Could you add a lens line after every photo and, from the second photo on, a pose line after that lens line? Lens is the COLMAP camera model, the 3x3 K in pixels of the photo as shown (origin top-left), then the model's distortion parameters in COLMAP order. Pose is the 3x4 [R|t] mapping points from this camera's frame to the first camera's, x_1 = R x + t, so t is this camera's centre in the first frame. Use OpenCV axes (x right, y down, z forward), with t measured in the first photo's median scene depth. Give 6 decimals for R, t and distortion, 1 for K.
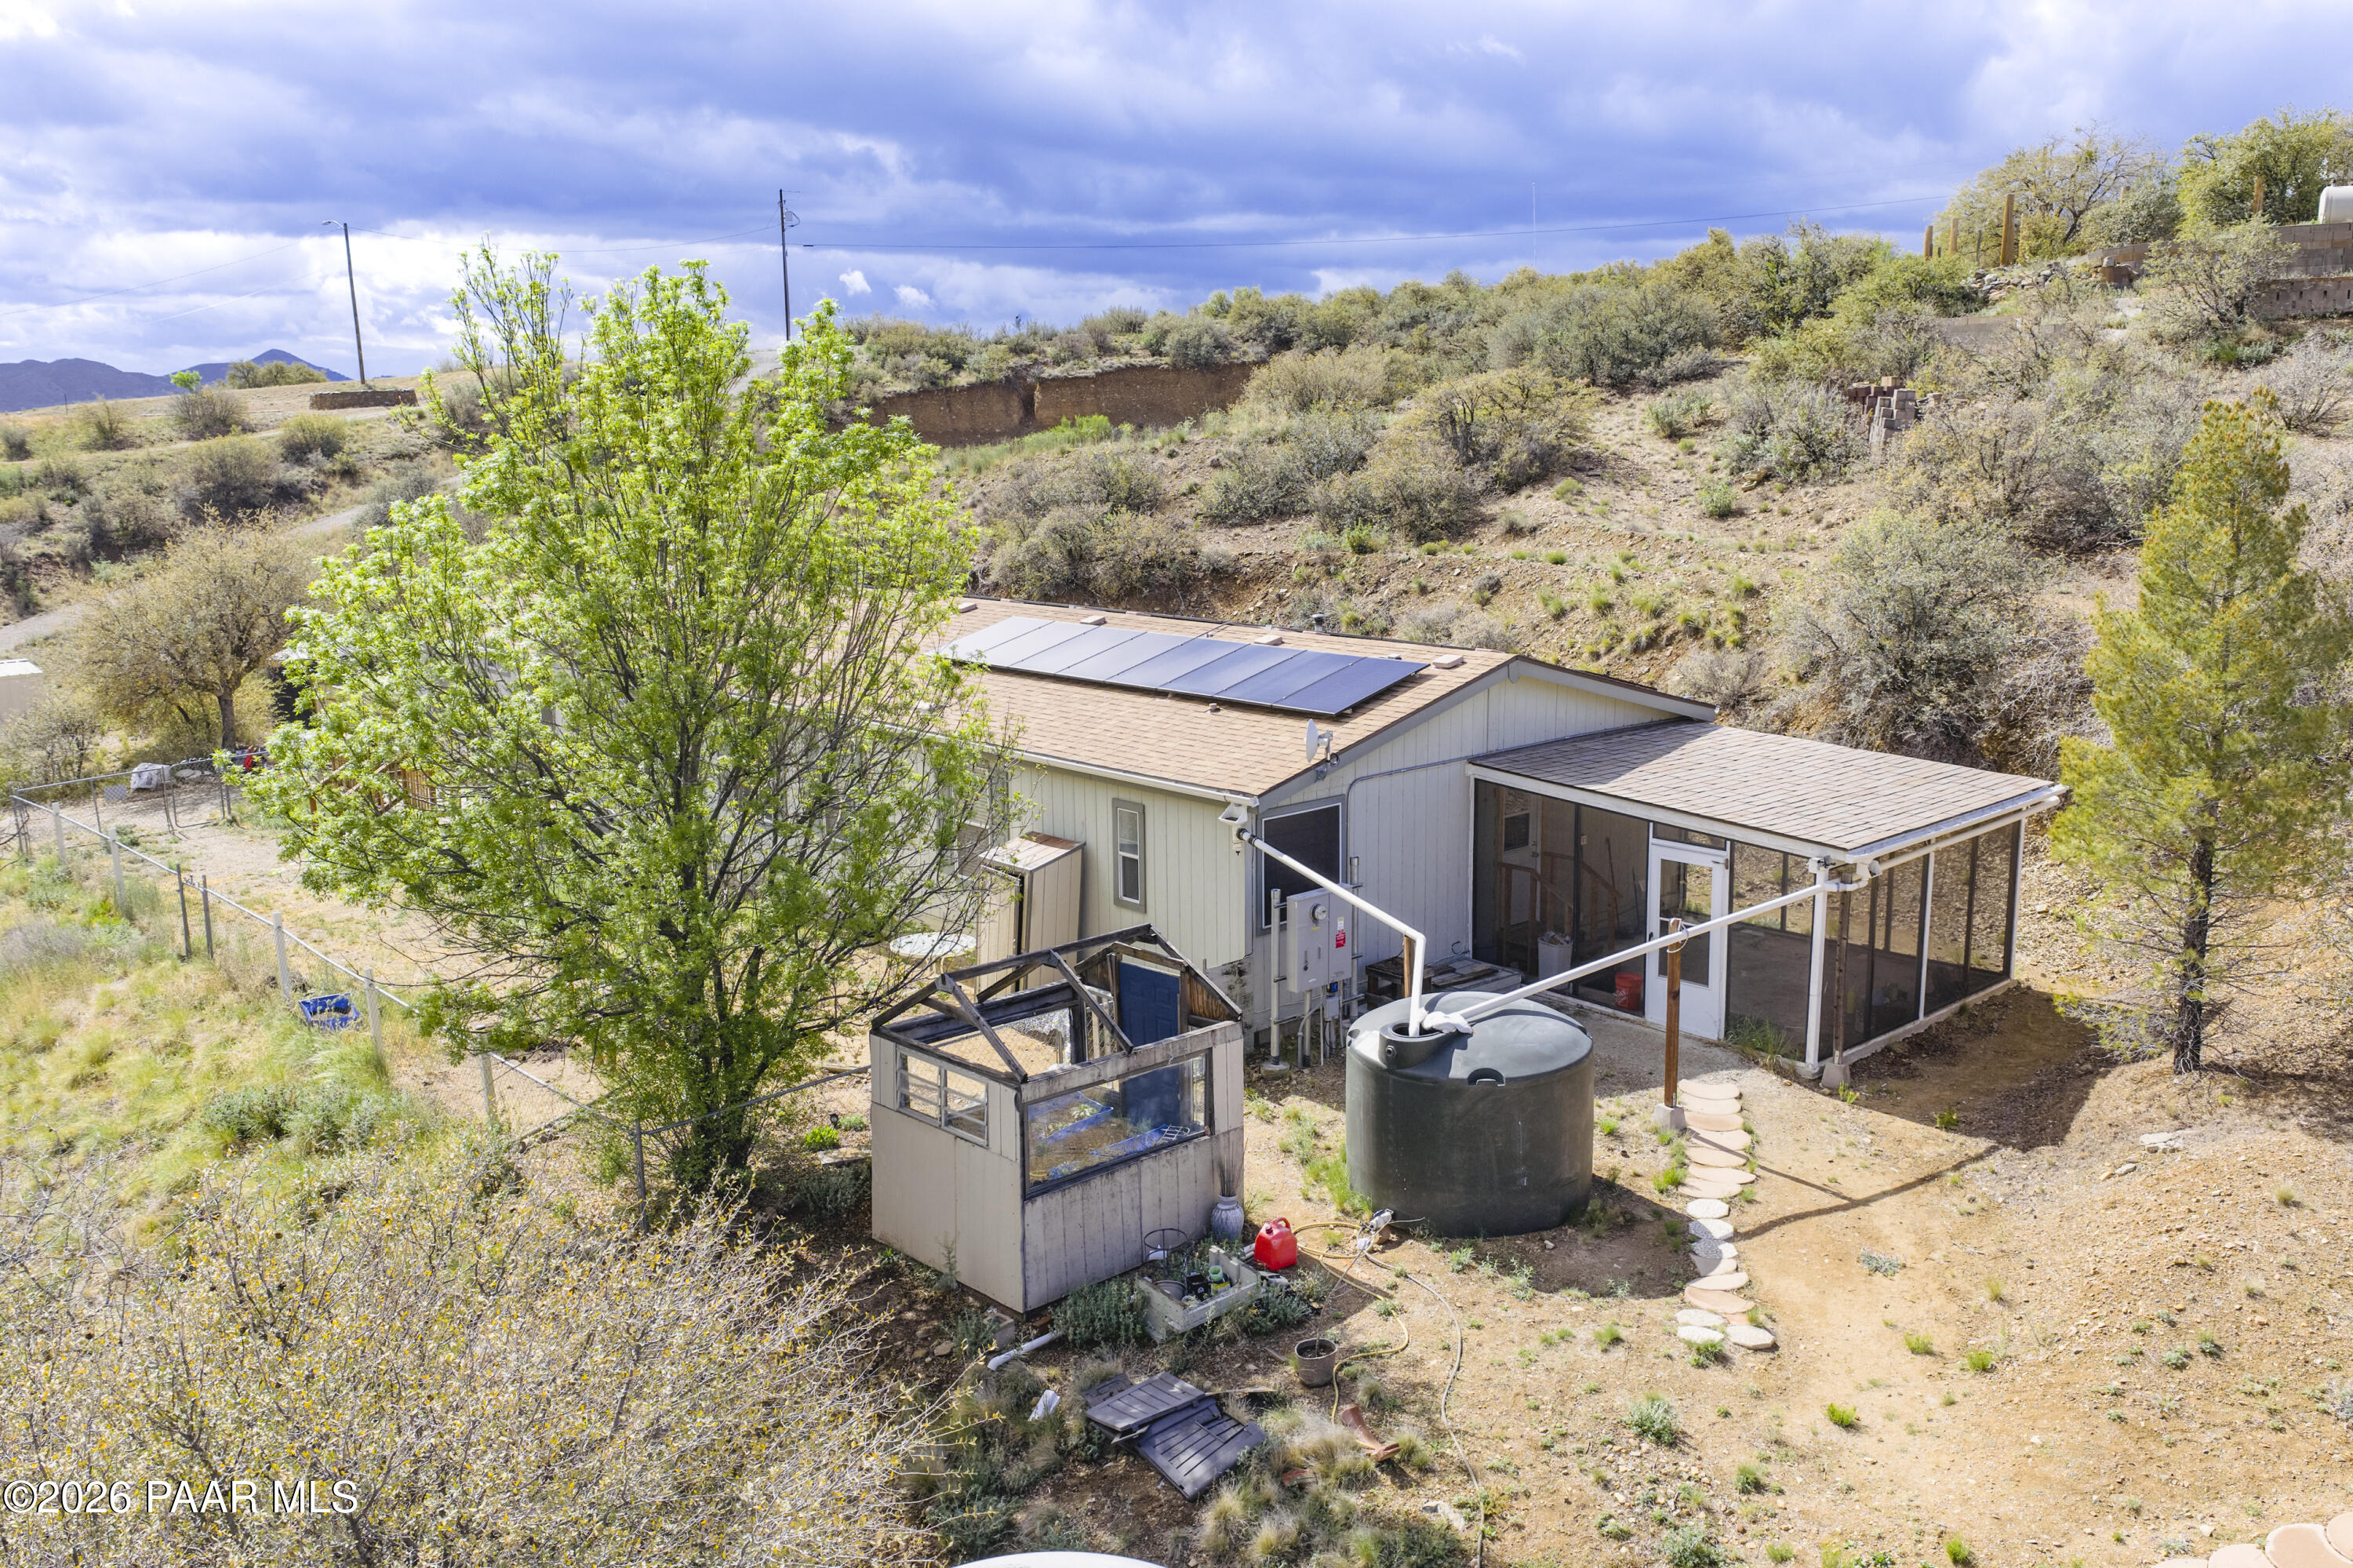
lens RADIAL K [[1919.2, 0, 1176.5], [0, 1919.2, 784.0], [0, 0, 1]] dist [0.003588, 0.000332]
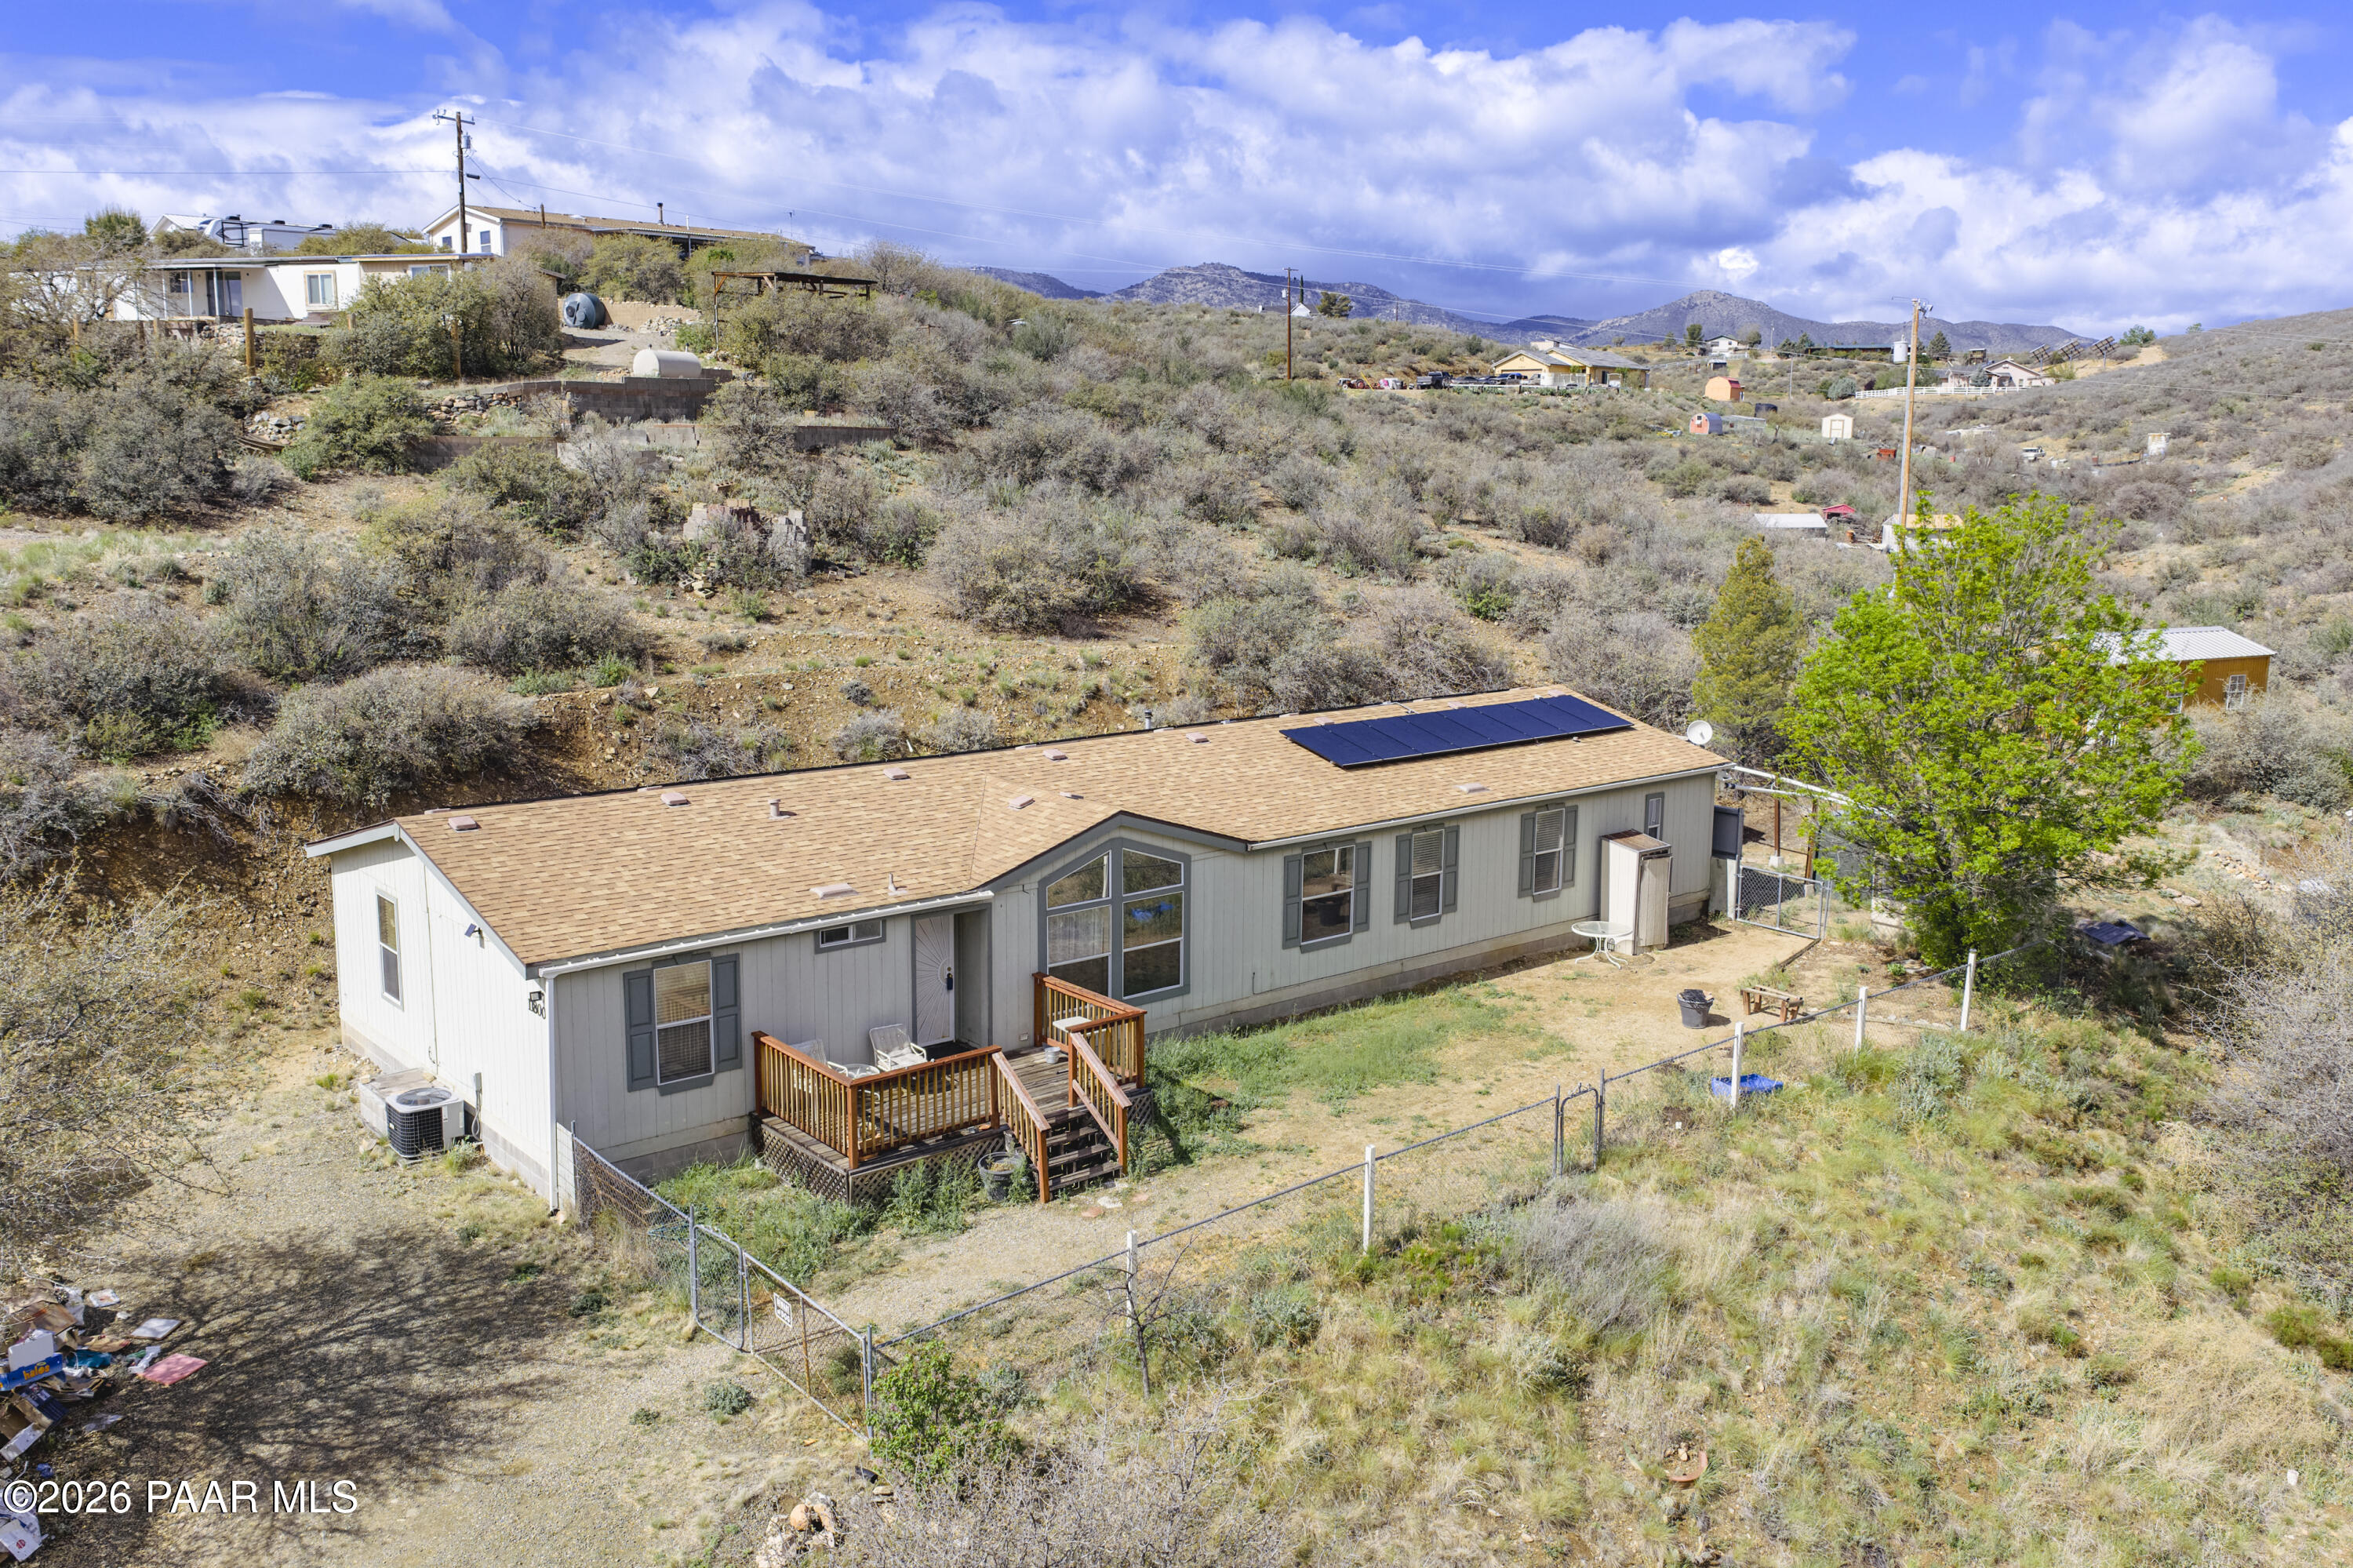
lens RADIAL K [[1931.3, 0, 1170.9], [0, 1931.3, 785.0], [0, 0, 1]] dist [0.041315, -0.081950]
pose [[0.047102, -0.162973, 0.985506, -0.320272], [0.184931, 0.970968, 0.151730, -0.061857], [-0.981622, 0.175104, 0.075873, 0.238948]]
